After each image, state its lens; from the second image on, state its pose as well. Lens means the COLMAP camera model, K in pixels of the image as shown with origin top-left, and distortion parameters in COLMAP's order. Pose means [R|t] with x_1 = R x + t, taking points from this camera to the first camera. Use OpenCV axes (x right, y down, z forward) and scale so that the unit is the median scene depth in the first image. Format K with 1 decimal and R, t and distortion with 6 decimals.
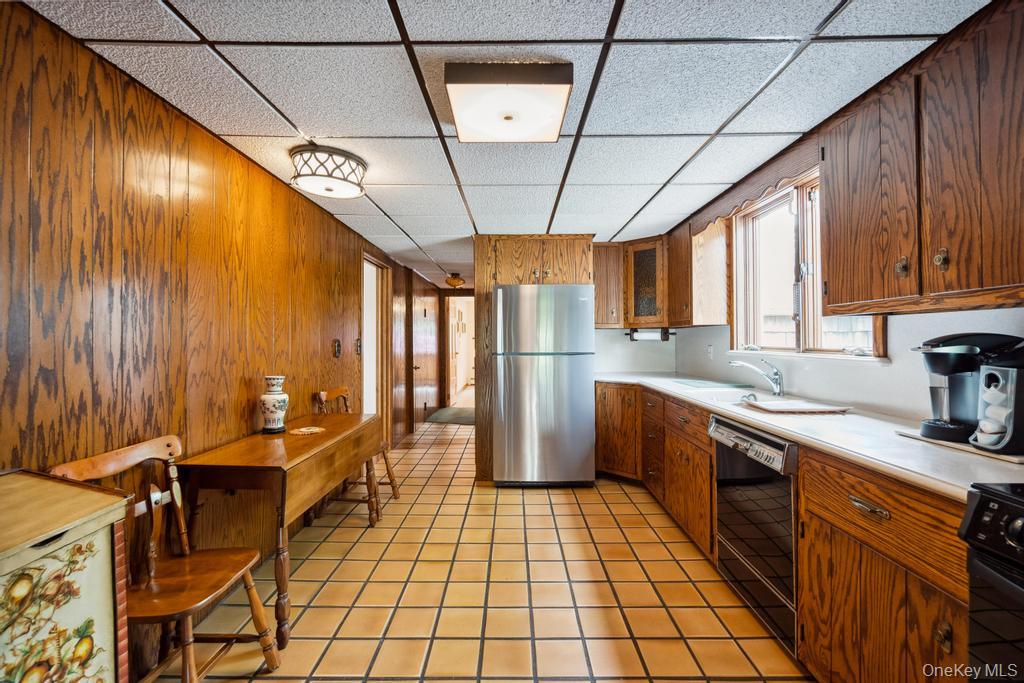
lens RADIAL K [[430.5, 0, 511.3], [0, 430.5, 336.7], [0, 0, 1]] dist [-0.000667, -0.000017]
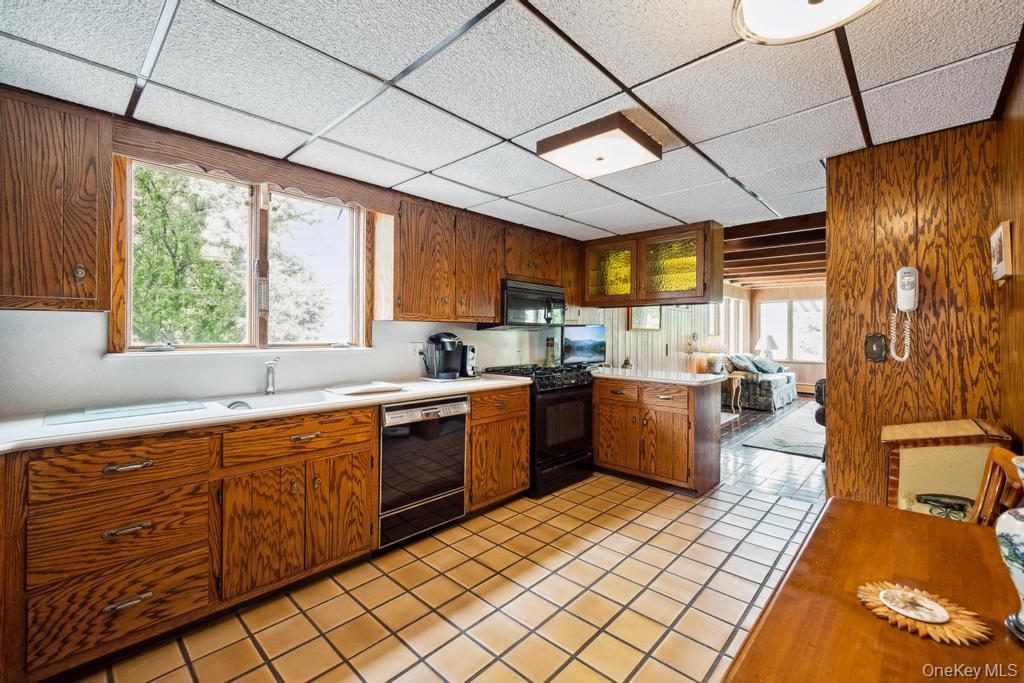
lens RADIAL K [[430.5, 0, 512.9], [0, 430.5, 335.1], [0, 0, 1]] dist [-0.000667, -0.000017]
pose [[-0.735796, -0.007331, 0.677164, -0.536262], [-0.008892, 0.999960, 0.001164, -0.001141], [-0.677145, -0.005165, -0.735832, 1.695479]]
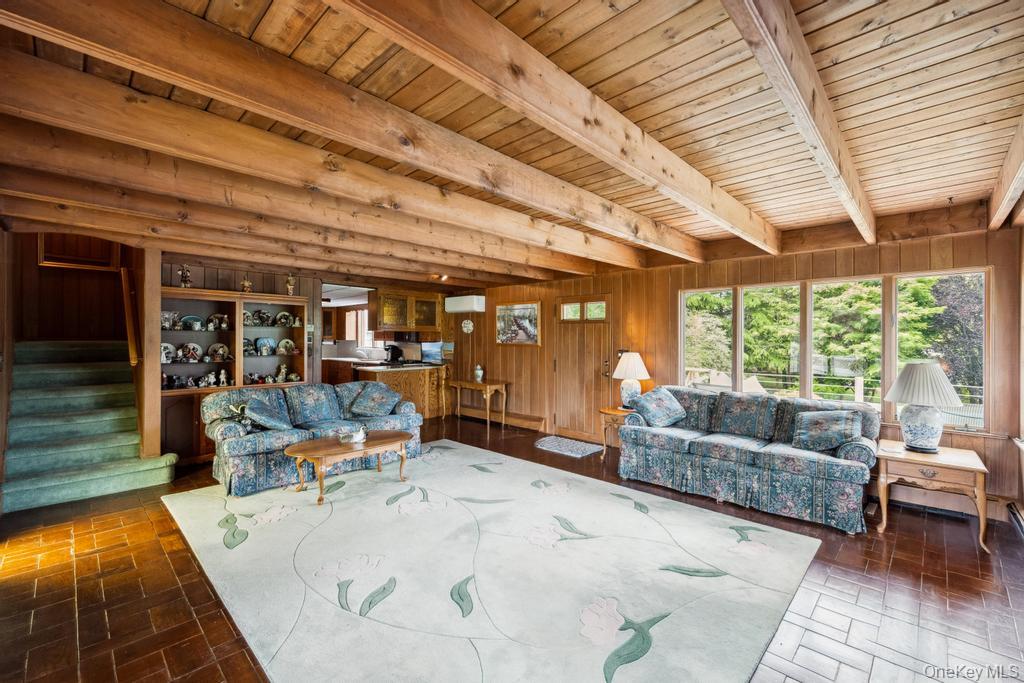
lens RADIAL K [[430.5, 0, 512.2], [0, 430.5, 341.4], [0, 0, 1]] dist [-0.000667, -0.000017]
pose [[0.696505, 0.007665, 0.717511, -1.618647], [-0.011553, 0.999933, 0.000533, -0.056253], [-0.717459, -0.008660, 0.696547, -3.378282]]
